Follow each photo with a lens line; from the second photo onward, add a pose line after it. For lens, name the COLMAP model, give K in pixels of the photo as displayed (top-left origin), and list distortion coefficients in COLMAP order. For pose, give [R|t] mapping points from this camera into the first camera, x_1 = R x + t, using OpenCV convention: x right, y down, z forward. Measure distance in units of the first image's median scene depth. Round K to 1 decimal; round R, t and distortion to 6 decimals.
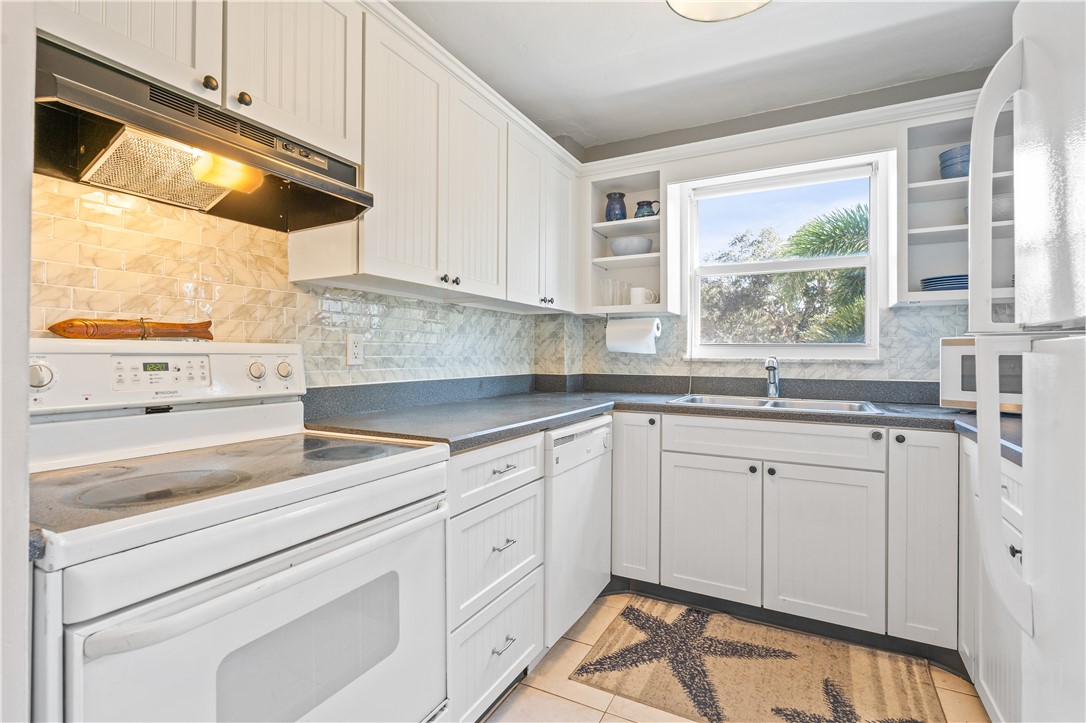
lens RADIAL K [[500.5, 0, 560.7], [0, 500.5, 350.1], [0, 0, 1]] dist [0.000382, 0.000318]
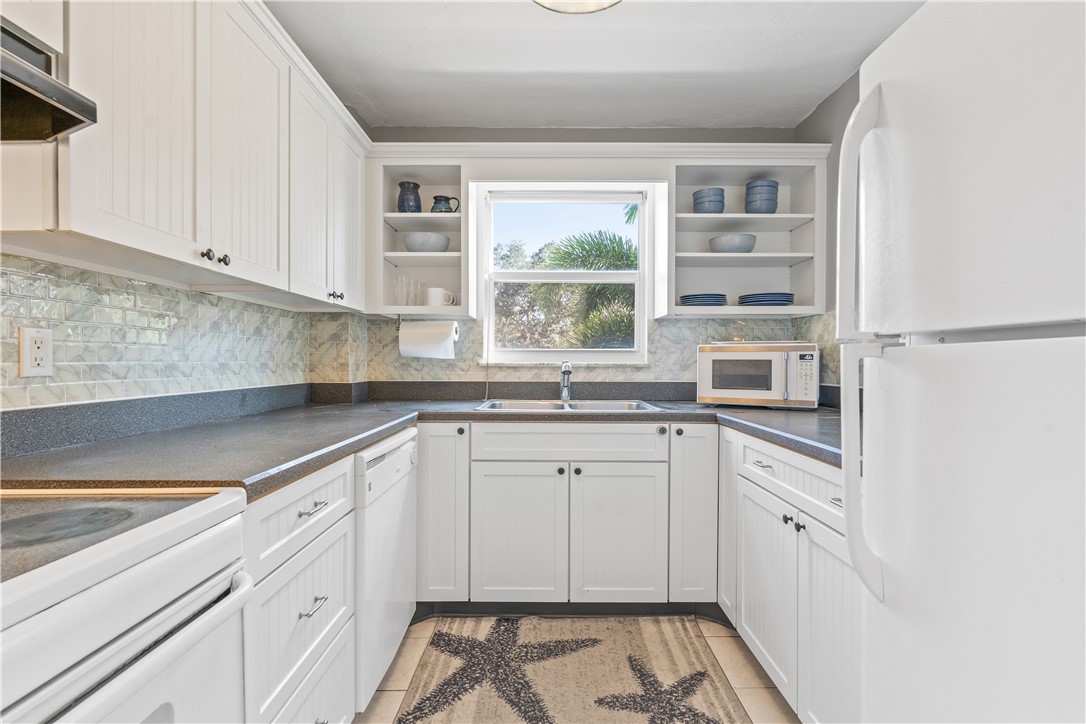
lens RADIAL K [[485.6, 0, 547.6], [0, 485.6, 362.8], [0, 0, 1]] dist [-0.000568, 0.000294]
pose [[0.890188, -0.004604, 0.455571, -0.090210], [-0.002502, 0.999884, 0.014994, 0.000882], [-0.455587, -0.014488, 0.890073, 0.120163]]
